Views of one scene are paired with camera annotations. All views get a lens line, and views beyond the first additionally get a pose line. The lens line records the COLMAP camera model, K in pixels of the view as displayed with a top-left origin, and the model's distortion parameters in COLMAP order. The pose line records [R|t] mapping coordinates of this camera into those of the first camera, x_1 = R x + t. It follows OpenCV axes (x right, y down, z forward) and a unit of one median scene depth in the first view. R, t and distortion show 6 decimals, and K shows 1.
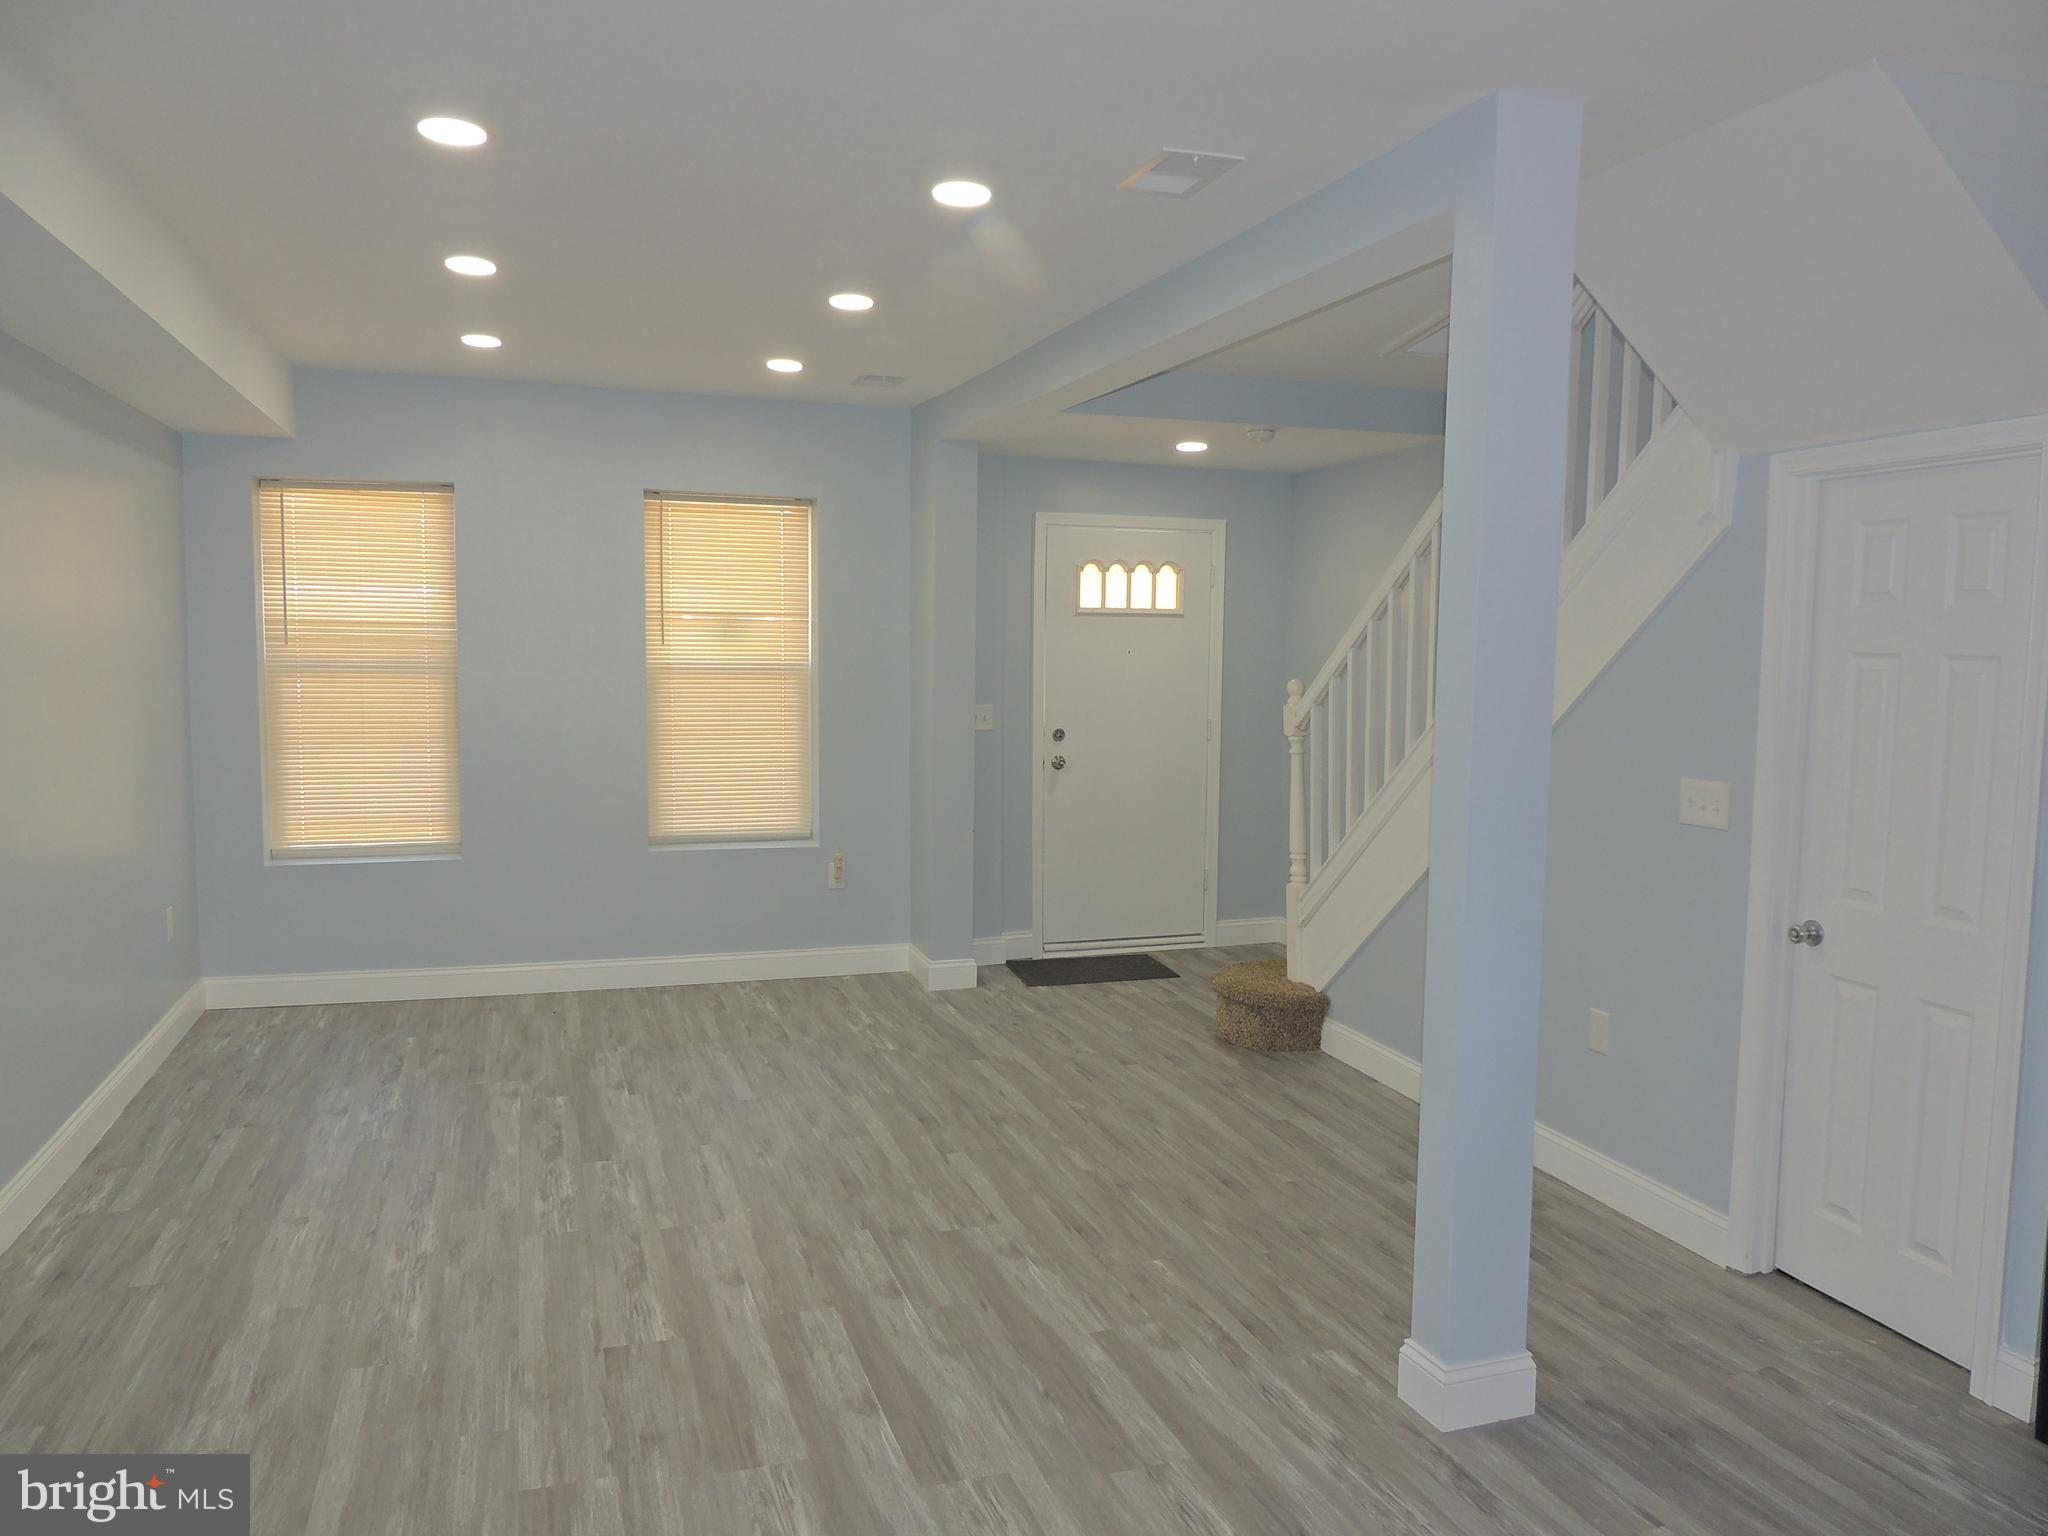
lens RADIAL K [[1442.2, 0, 1024.0], [0, 1442.2, 768.0], [0, 0, 1]] dist [-0.031120, 0.008174]
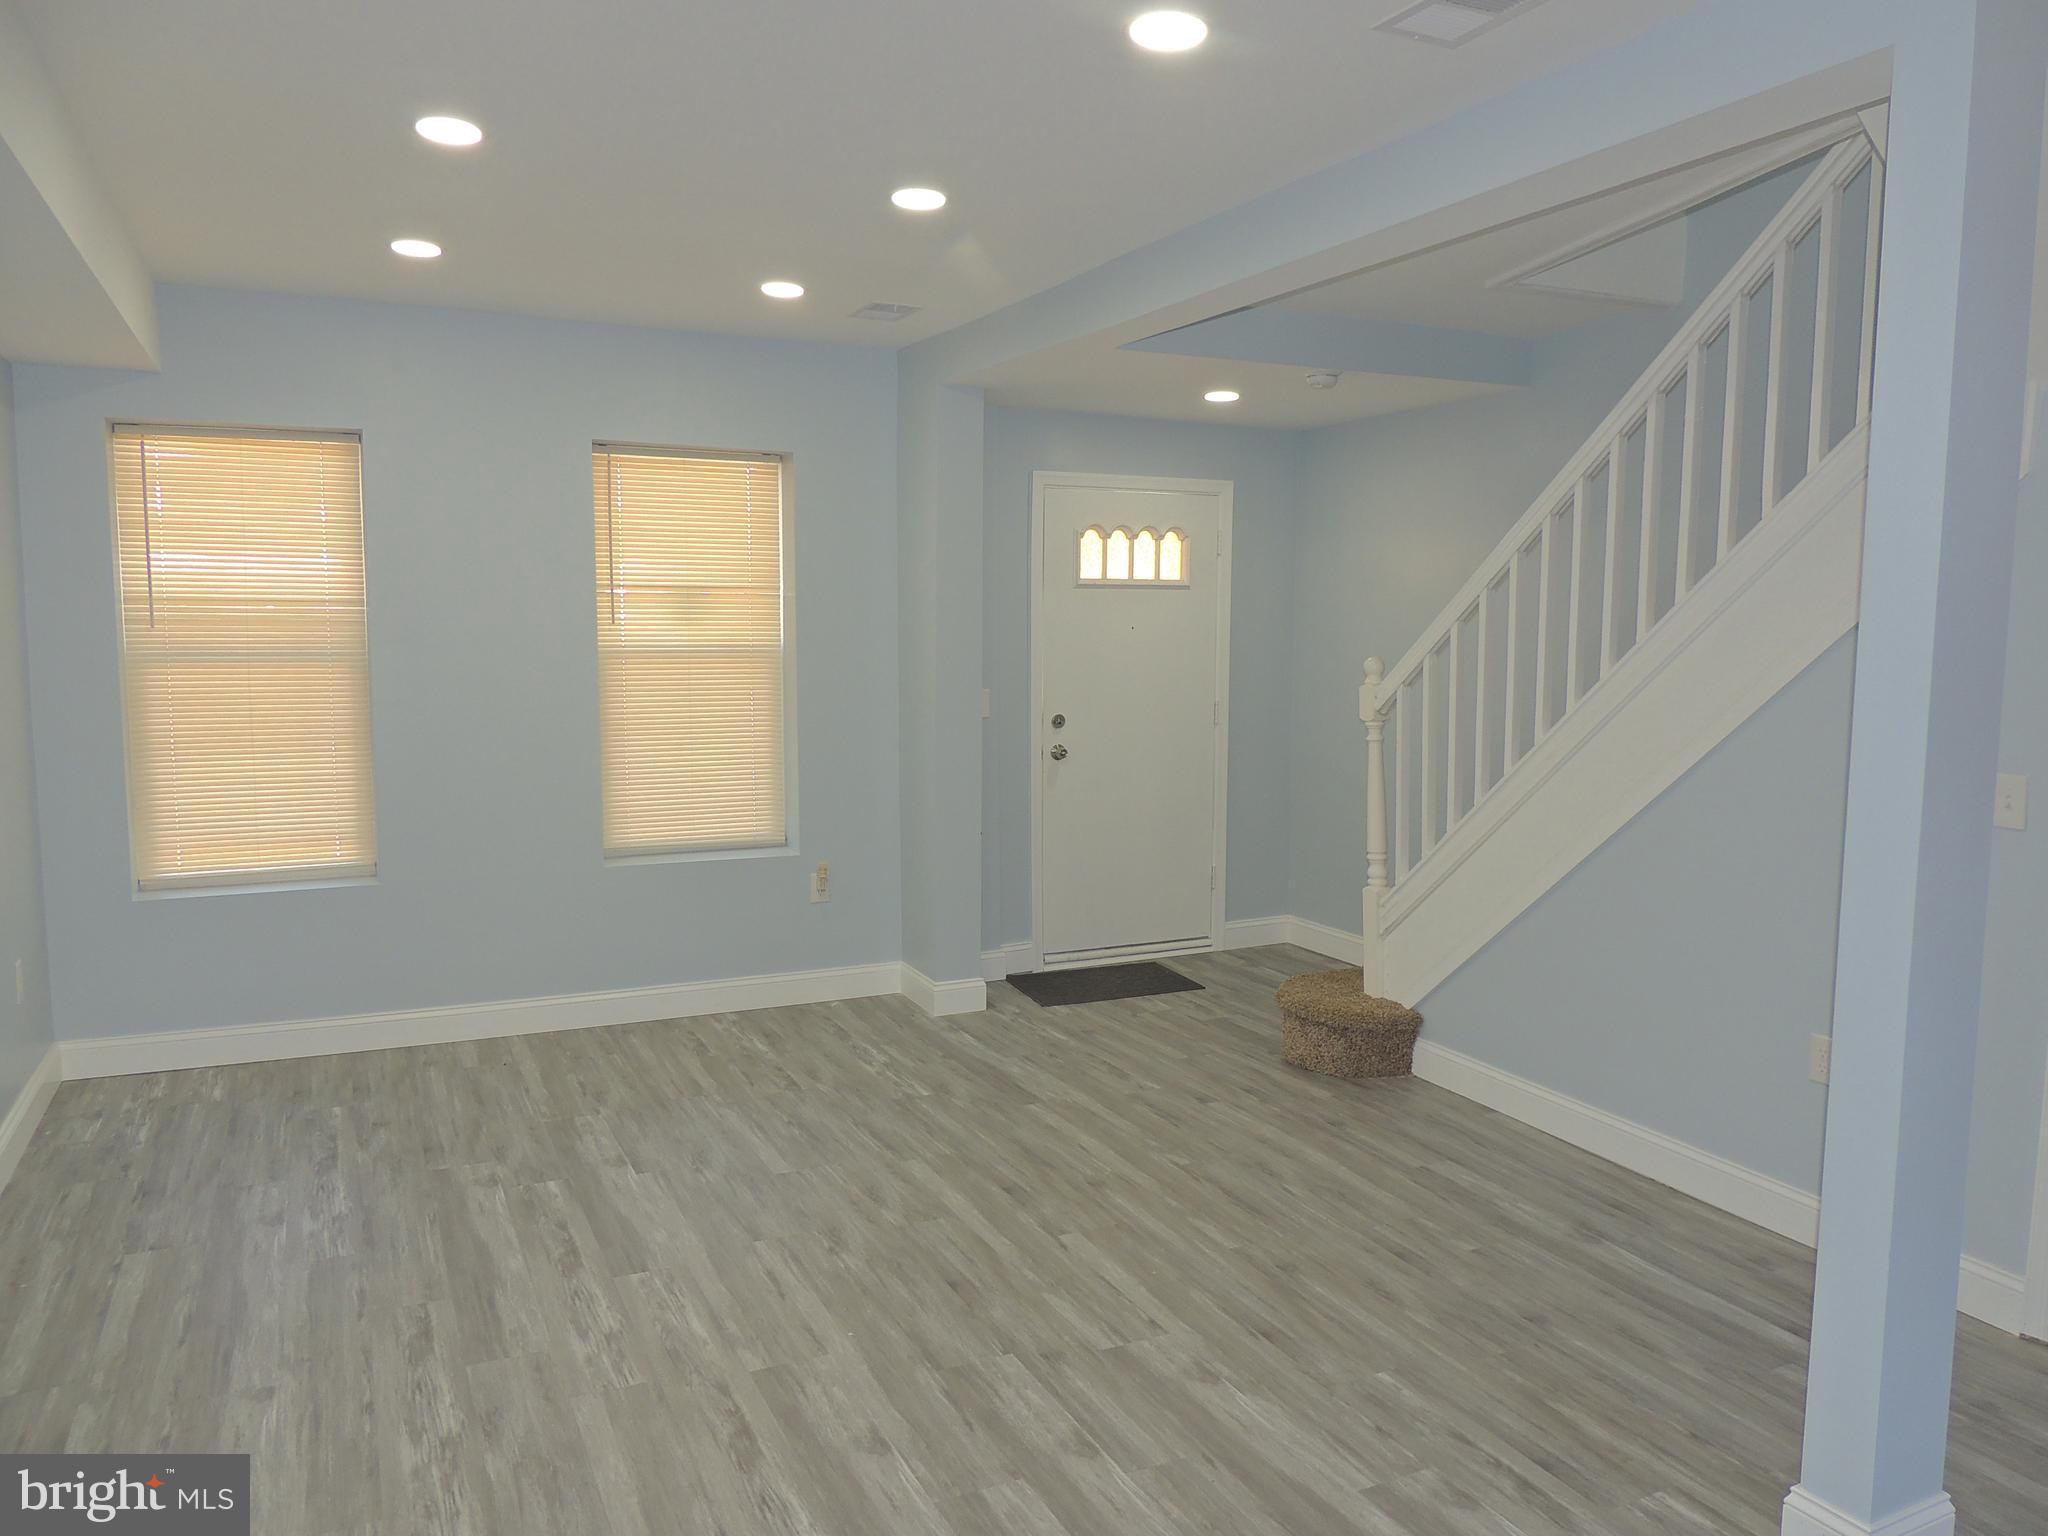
lens RADIAL K [[1442.2, 0, 1024.0], [0, 1442.2, 768.0], [0, 0, 1]] dist [-0.031120, 0.008174]
pose [[0.992740, -0.020006, 0.118605, -0.127424], [0.018082, 0.999687, 0.017282, -0.012251], [-0.118914, -0.015012, 0.992791, 0.141447]]
